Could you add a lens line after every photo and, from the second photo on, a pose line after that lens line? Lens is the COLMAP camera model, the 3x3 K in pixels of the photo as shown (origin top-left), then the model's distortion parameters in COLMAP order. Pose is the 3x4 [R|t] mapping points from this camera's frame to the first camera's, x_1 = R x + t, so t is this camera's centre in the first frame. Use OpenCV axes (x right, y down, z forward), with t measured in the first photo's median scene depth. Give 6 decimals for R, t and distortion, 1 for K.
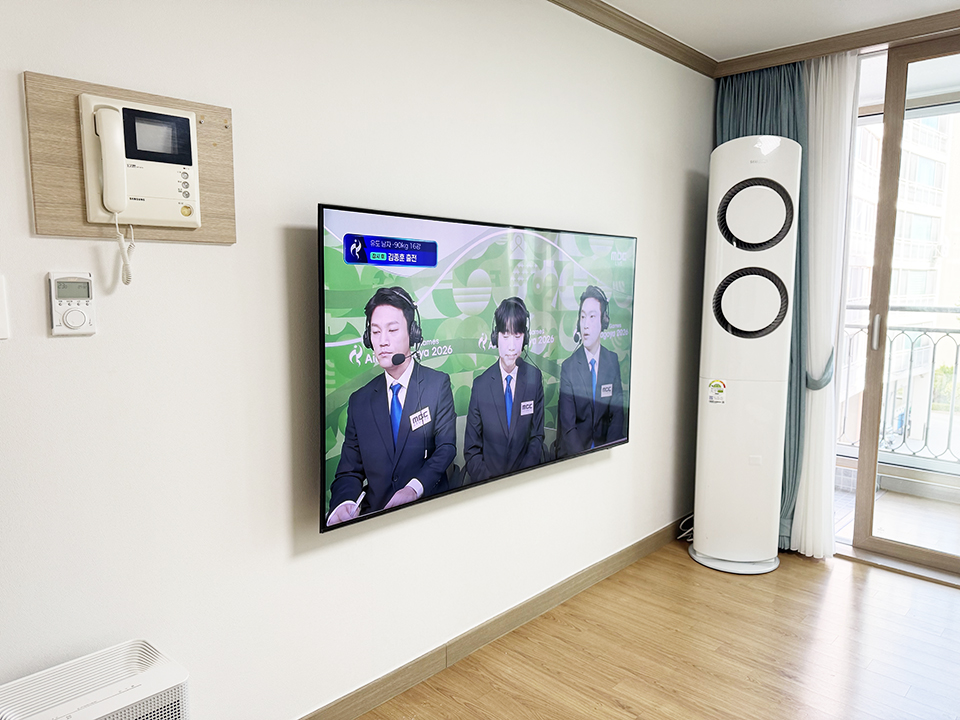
lens RADIAL K [[681.3, 0, 486.2], [0, 681.3, 367.2], [0, 0, 1]] dist [0.002646, -0.017392]
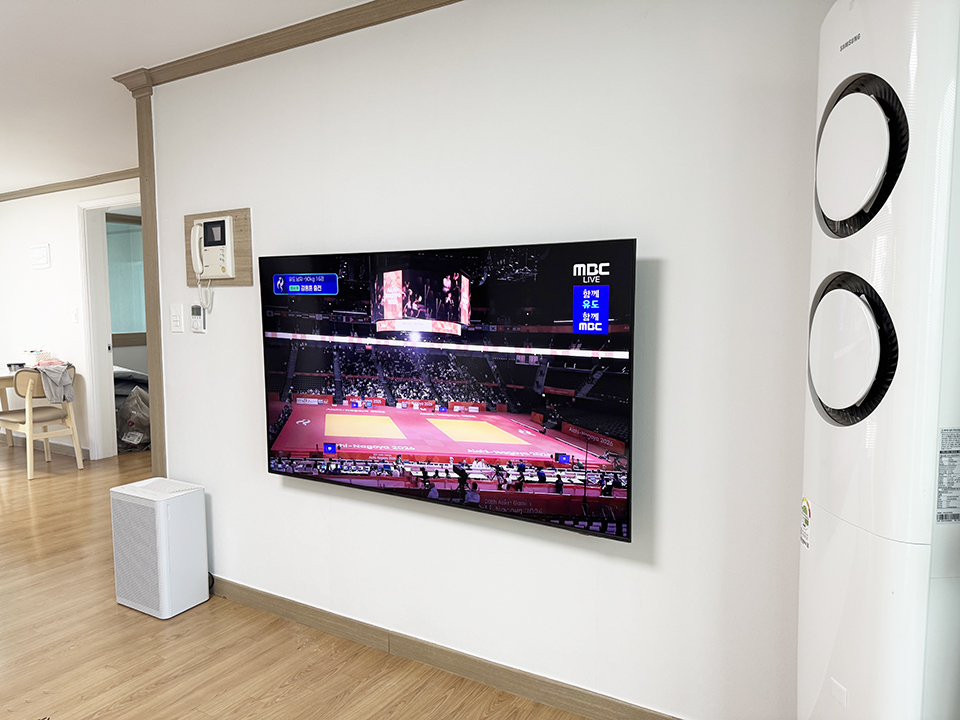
lens RADIAL K [[681.3, 0, 490.6], [0, 681.3, 378.4], [0, 0, 1]] dist [0.002646, -0.017392]
pose [[0.221080, 0.084133, -0.971620, 1.197697], [-0.128589, 0.990089, 0.056473, -0.101648], [0.966741, 0.112454, 0.229707, 1.004897]]
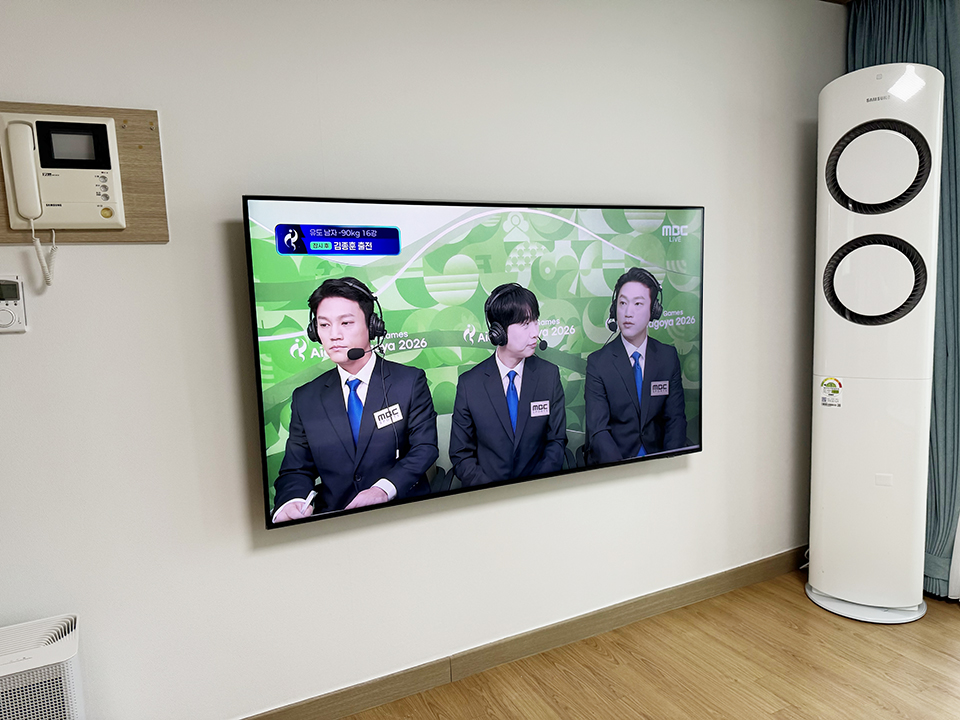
lens RADIAL K [[681.3, 0, 478.2], [0, 681.3, 371.1], [0, 0, 1]] dist [0.002646, -0.017392]
pose [[0.939491, 0.000698, -0.342573, 0.349968], [0.002293, 0.999963, 0.008326, 0.005566], [0.342566, -0.008608, 0.939454, 0.159140]]
